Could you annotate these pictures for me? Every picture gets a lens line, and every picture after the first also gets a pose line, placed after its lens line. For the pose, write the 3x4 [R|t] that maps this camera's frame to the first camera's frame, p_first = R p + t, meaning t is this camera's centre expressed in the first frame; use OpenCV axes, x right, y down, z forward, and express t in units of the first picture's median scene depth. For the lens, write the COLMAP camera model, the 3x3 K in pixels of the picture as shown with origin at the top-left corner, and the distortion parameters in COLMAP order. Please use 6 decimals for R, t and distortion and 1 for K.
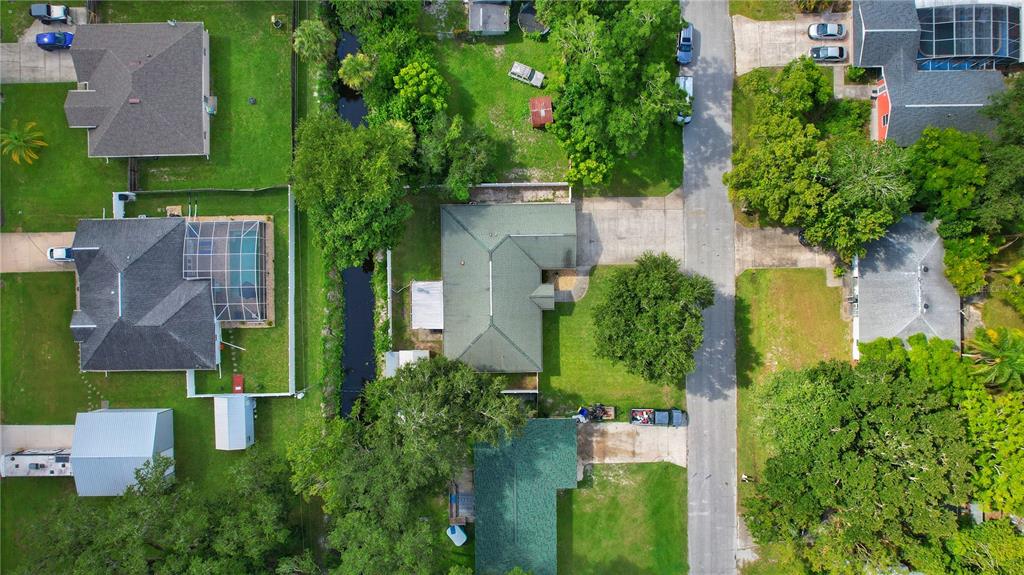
lens RADIAL K [[645.3, 0, 510.1], [0, 645.3, 308.9], [0, 0, 1]] dist [-0.070964, 0.050645]
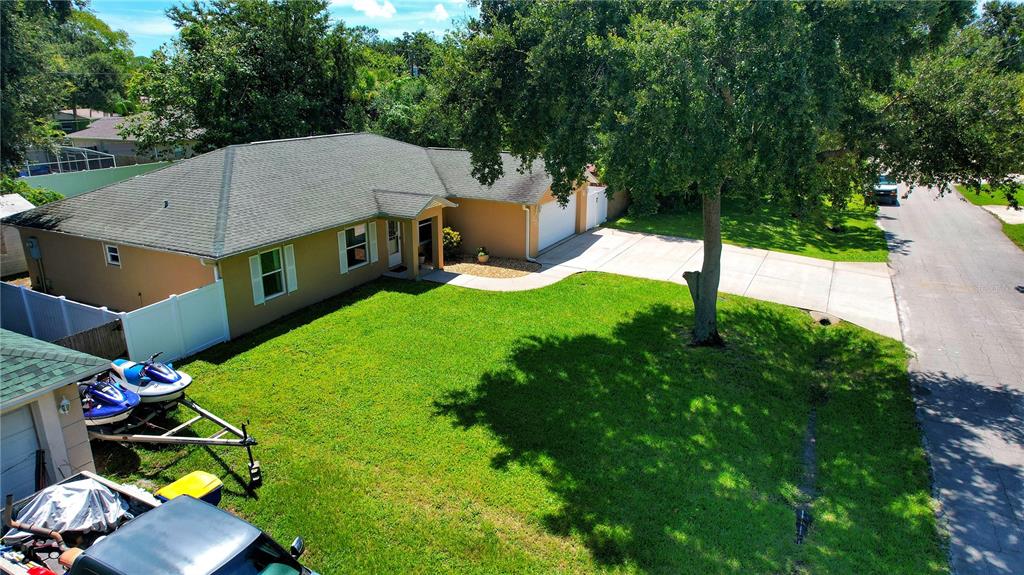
lens RADIAL K [[645.3, 0, 510.1], [0, 645.3, 308.9], [0, 0, 1]] dist [-0.070964, 0.050645]
pose [[0.885245, 0.172345, -0.432017, 0.240189], [-0.464760, 0.290963, -0.836265, 0.237200], [-0.018425, 0.941083, 0.337672, 0.908219]]
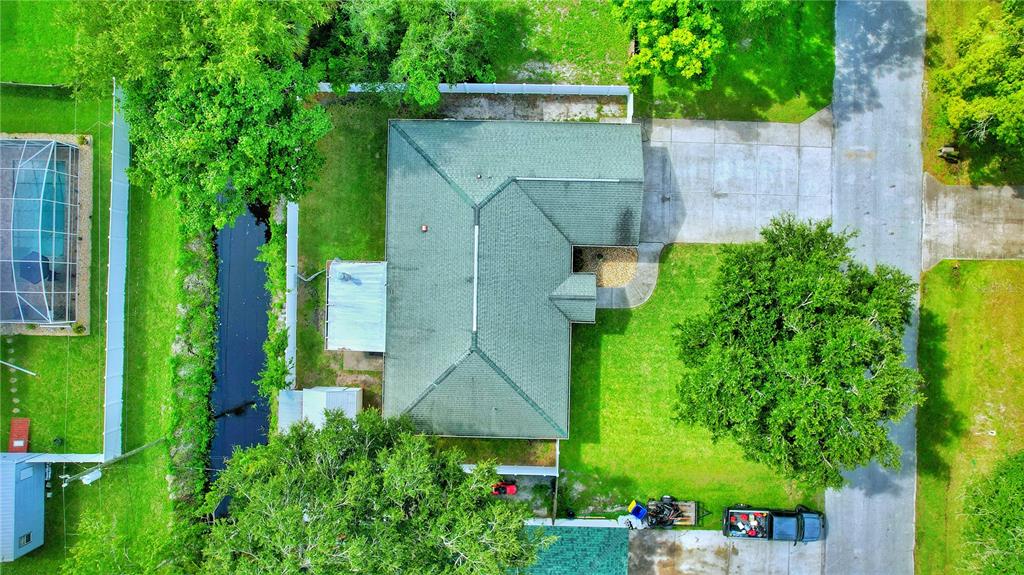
lens RADIAL K [[645.3, 0, 510.1], [0, 645.3, 308.9], [0, 0, 1]] dist [-0.070964, 0.050645]
pose [[0.999374, 0.034174, -0.009150, 0.003254], [-0.034124, 0.999402, 0.005545, -0.010559], [0.009334, -0.005230, 0.999943, 0.457224]]
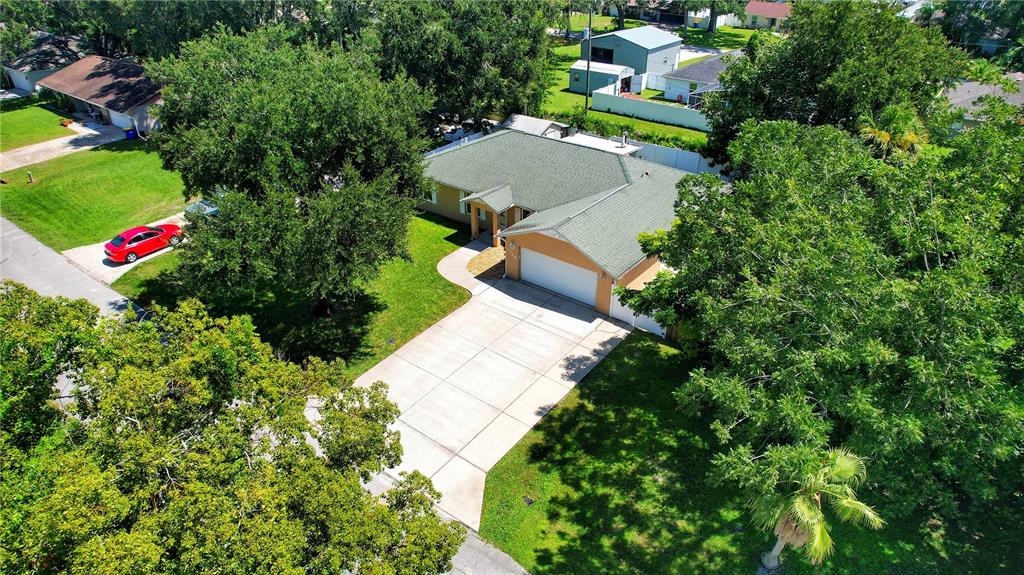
lens RADIAL K [[655.9, 0, 512.0], [0, 655.9, 287.5], [0, 0, 1]] dist [-0.047522, -0.000045]
pose [[-0.622194, 0.411330, -0.666094, 0.408041], [-0.782670, -0.307970, 0.540908, -0.328977], [0.017355, 0.857882, 0.513553, 0.766249]]
